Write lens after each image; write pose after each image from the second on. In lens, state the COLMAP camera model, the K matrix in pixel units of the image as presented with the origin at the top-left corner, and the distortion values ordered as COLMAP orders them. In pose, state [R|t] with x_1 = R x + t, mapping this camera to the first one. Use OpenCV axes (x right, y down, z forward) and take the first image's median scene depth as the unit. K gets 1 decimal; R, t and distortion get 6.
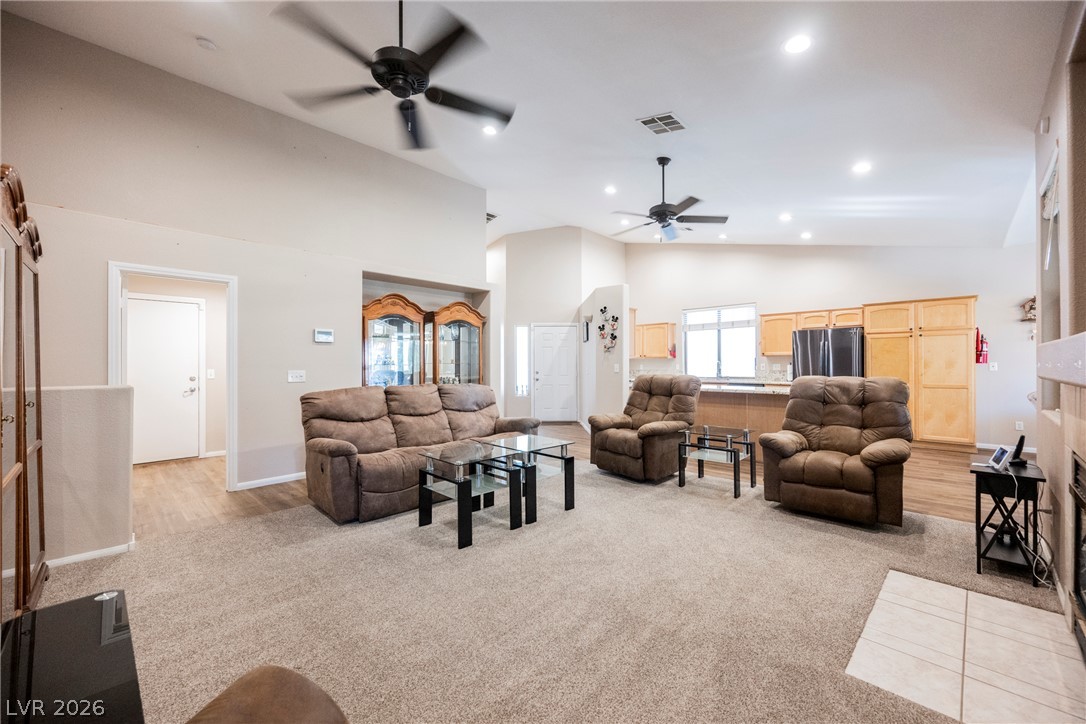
lens RADIAL K [[426.0, 0, 543.0], [0, 426.0, 362.0], [0, 0, 1]] dist [0.001160, 0.000436]
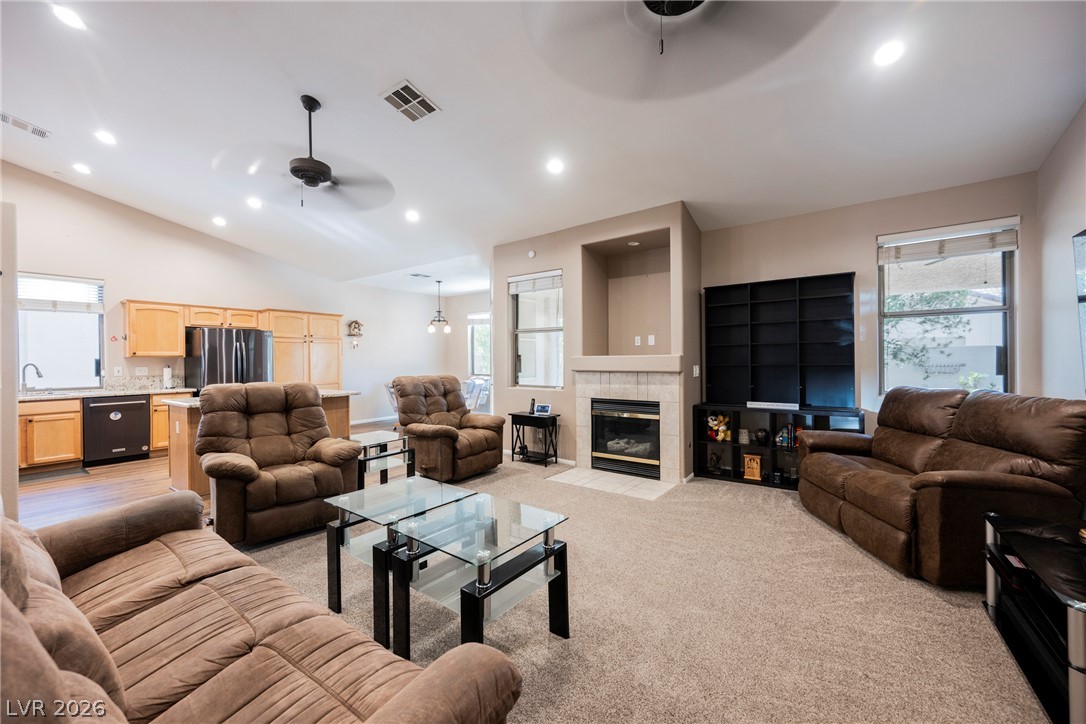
lens RADIAL K [[426.0, 0, 543.0], [0, 426.0, 362.0], [0, 0, 1]] dist [0.001160, 0.000436]
pose [[-0.140959, 0.000253, 0.990015, -0.414946], [0.001875, 0.999998, 0.000012, -0.004172], [-0.990014, 0.001858, -0.140959, 0.538917]]
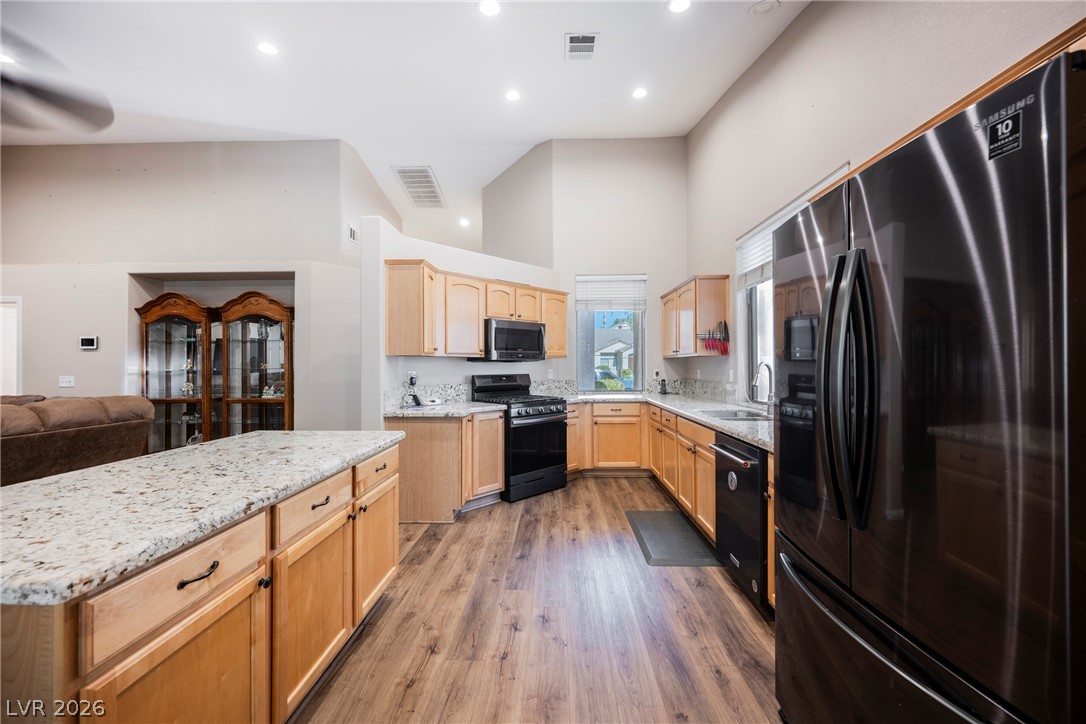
lens RADIAL K [[422.5, 0, 545.4], [0, 422.5, 361.9], [0, 0, 1]] dist [-0.001787, -0.000250]
pose [[0.677582, -0.004446, -0.735433, 0.797439], [0.007513, 0.999971, 0.000878, -0.006153], [0.735408, -0.006120, 0.677596, 0.911839]]
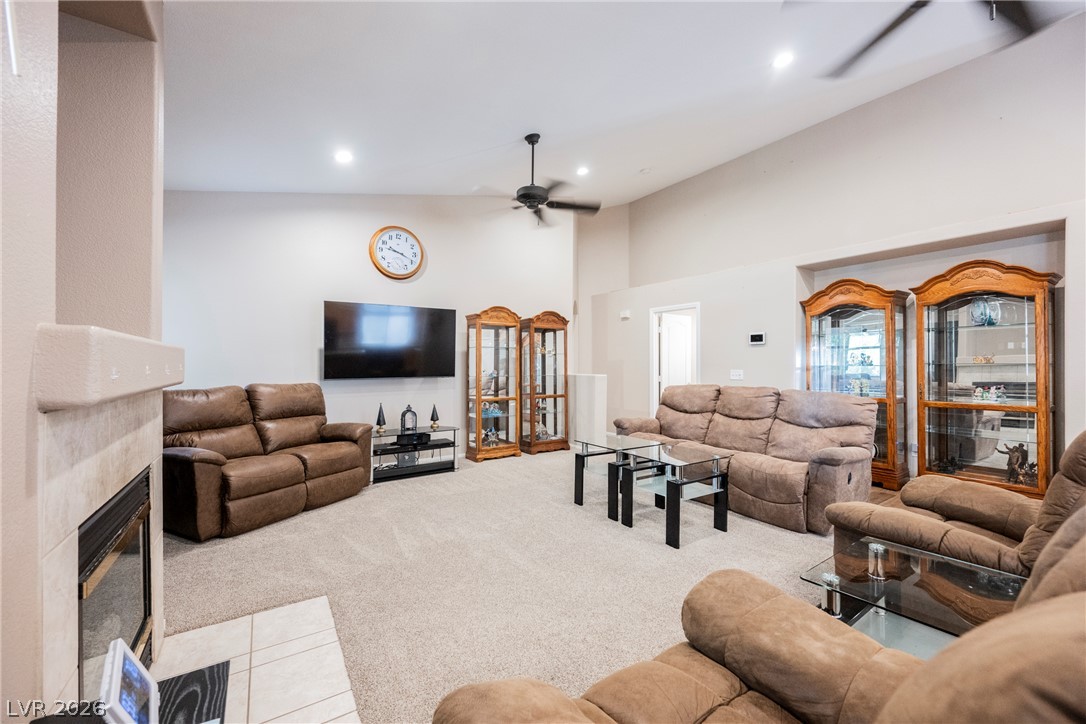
lens RADIAL K [[435.8, 0, 546.9], [0, 435.8, 362.7], [0, 0, 1]] dist [-0.000256, 0.000101]
pose [[-0.205640, -0.001617, -0.978626, 0.556362], [0.006138, 0.999977, -0.002942, 0.000258], [0.978608, -0.006612, -0.205625, 0.570863]]
